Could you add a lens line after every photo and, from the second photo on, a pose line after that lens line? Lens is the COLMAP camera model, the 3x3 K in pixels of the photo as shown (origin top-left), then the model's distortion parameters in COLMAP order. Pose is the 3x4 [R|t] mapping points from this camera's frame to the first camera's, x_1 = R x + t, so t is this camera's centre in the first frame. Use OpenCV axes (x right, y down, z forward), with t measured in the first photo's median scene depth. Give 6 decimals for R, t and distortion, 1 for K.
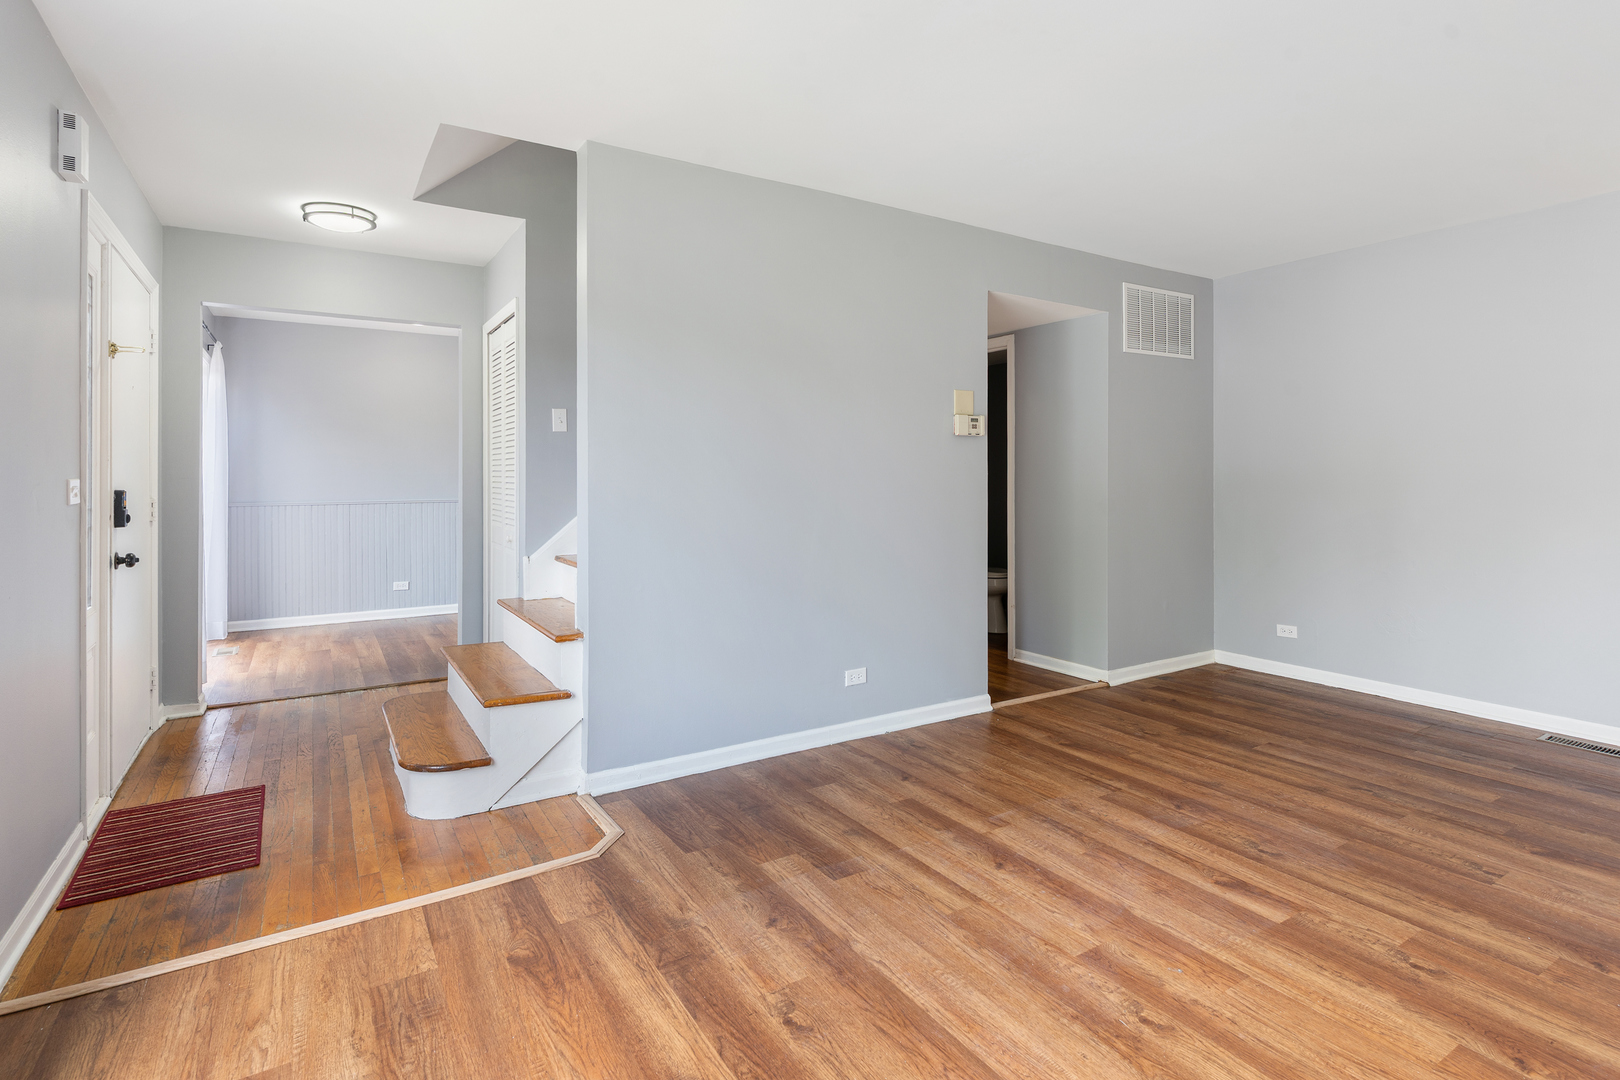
lens RADIAL K [[793.3, 0, 816.5], [0, 793.3, 476.9], [0, 0, 1]] dist [0.001109, 0.000023]
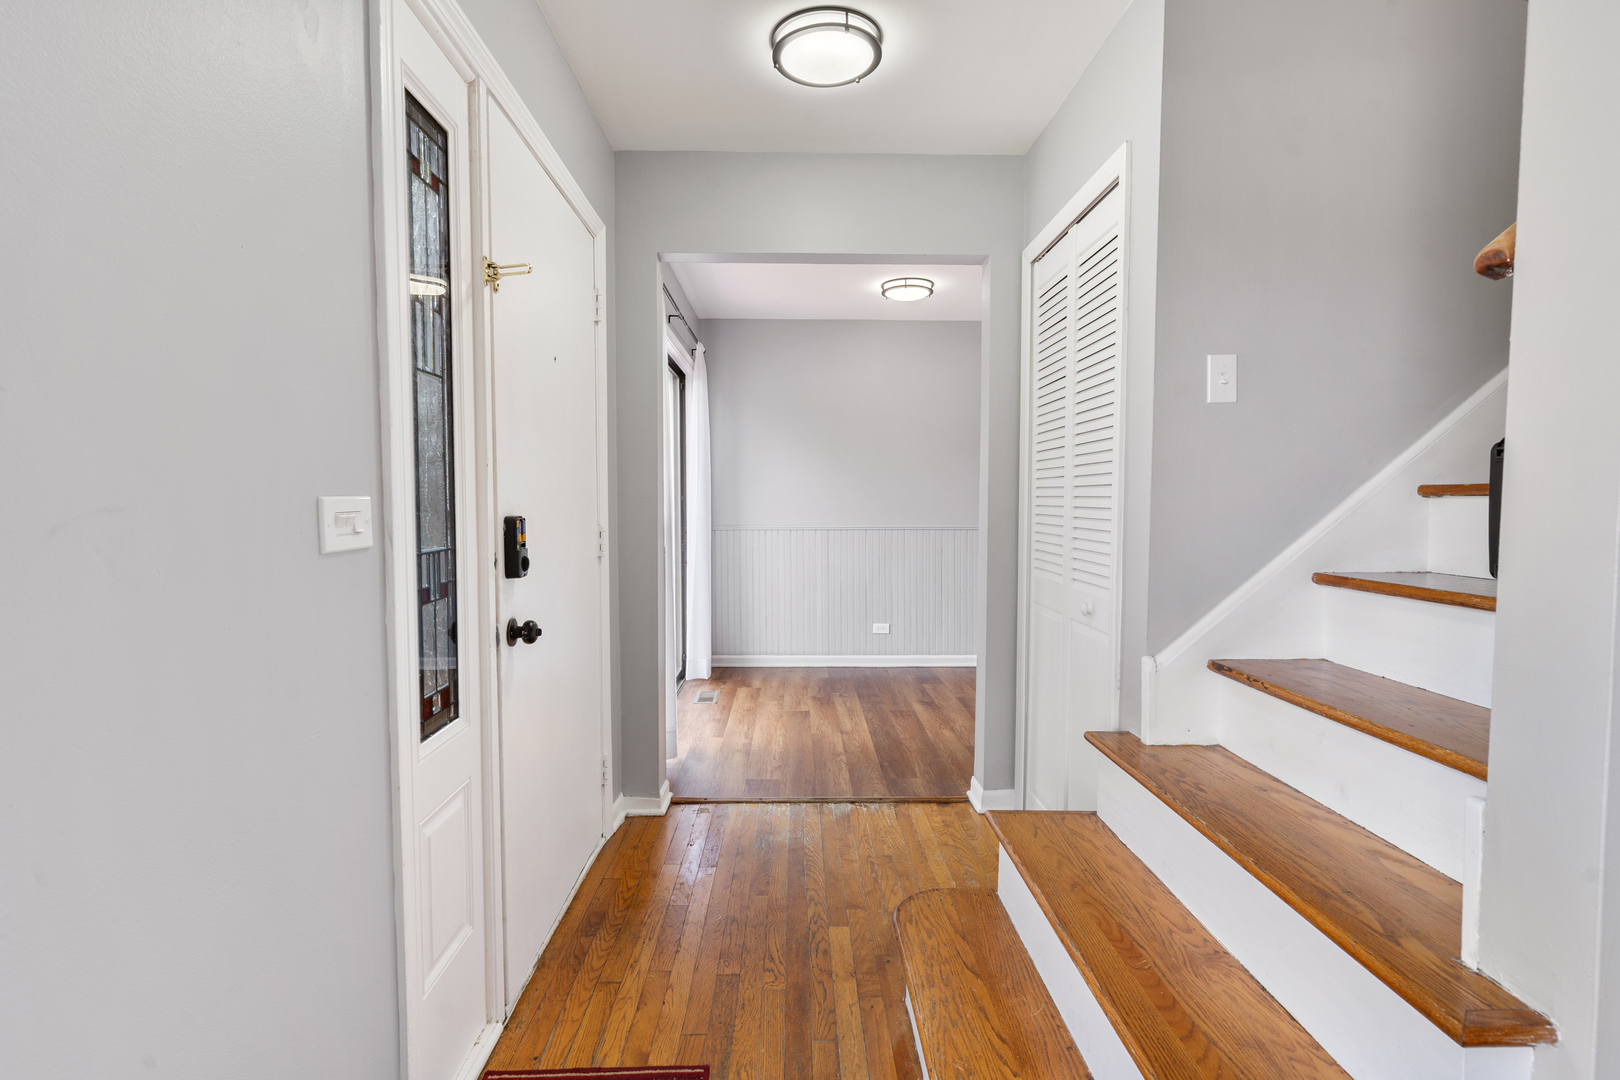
lens RADIAL K [[793.3, 0, 865.8], [0, 793.3, 538.7], [0, 0, 1]] dist [0.001109, 0.000023]
pose [[0.888658, 0.027095, -0.457769, -0.287372], [-0.004729, 0.998741, 0.049936, 0.001860], [0.458546, -0.042211, 0.887668, 0.463582]]
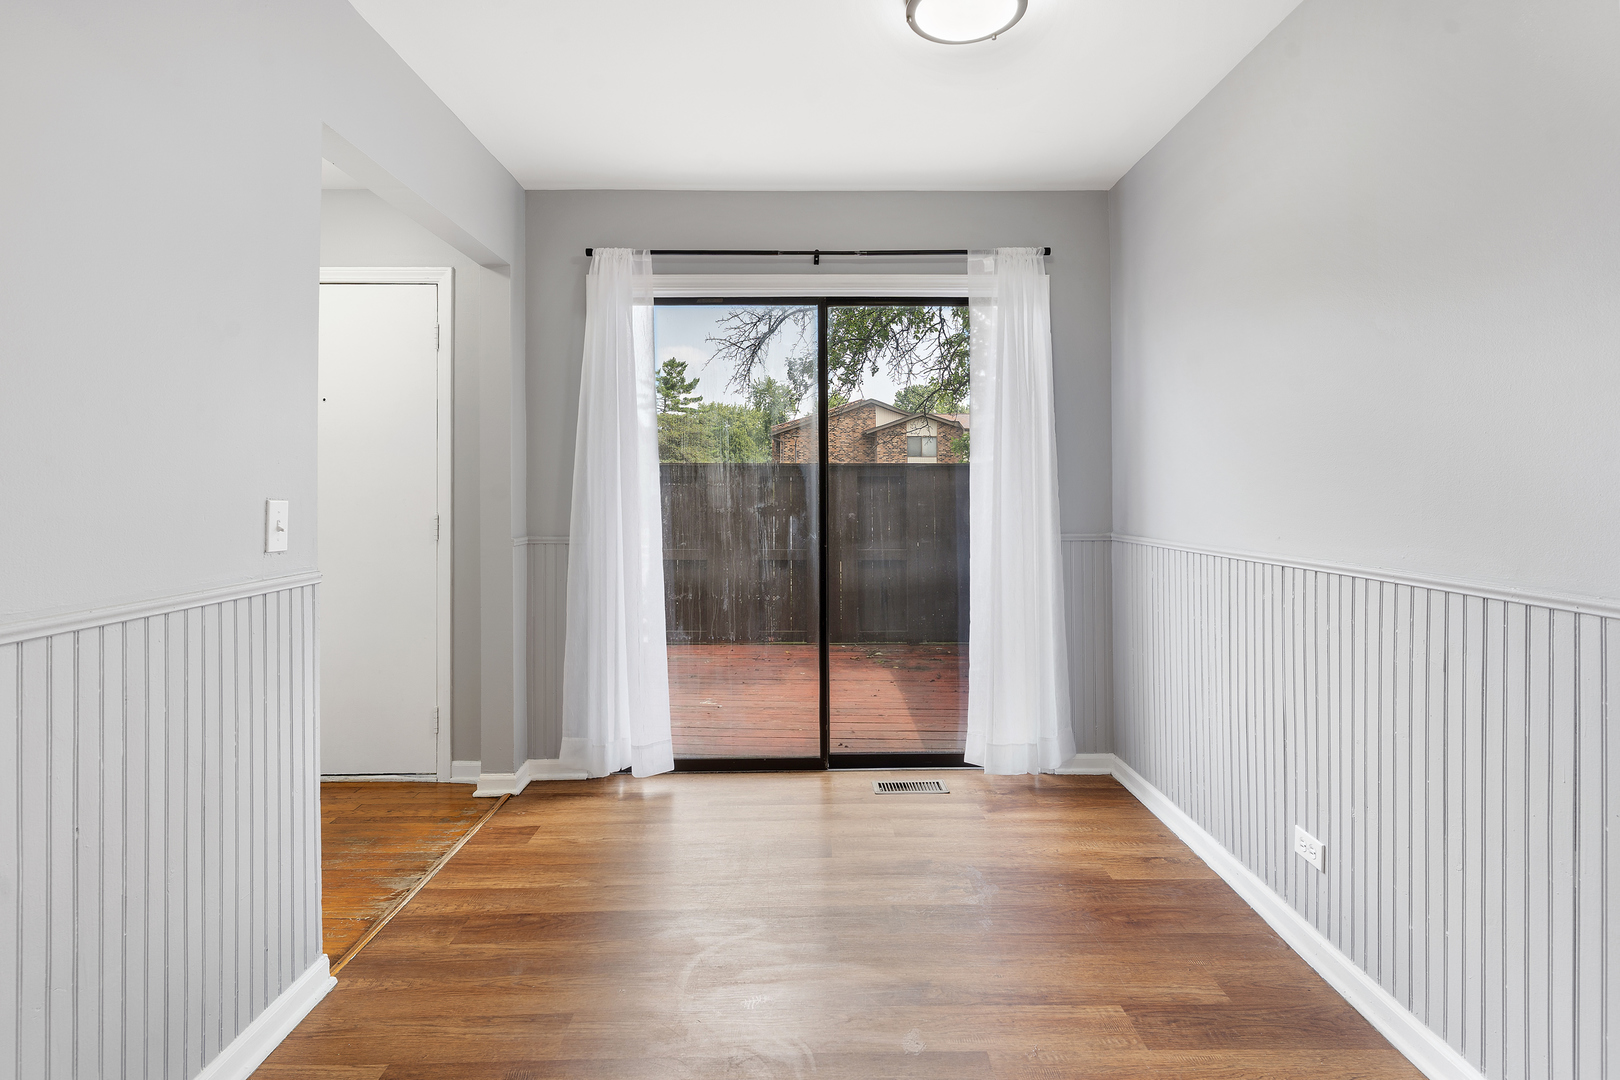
lens RADIAL K [[793.3, 0, 828.8], [0, 793.3, 486.2], [0, 0, 1]] dist [0.001109, 0.000023]
pose [[-0.515129, 0.001063, -0.857112, -0.290059], [0.005764, 0.999981, -0.002224, -0.007227], [0.857093, -0.006086, -0.515125, 1.558524]]
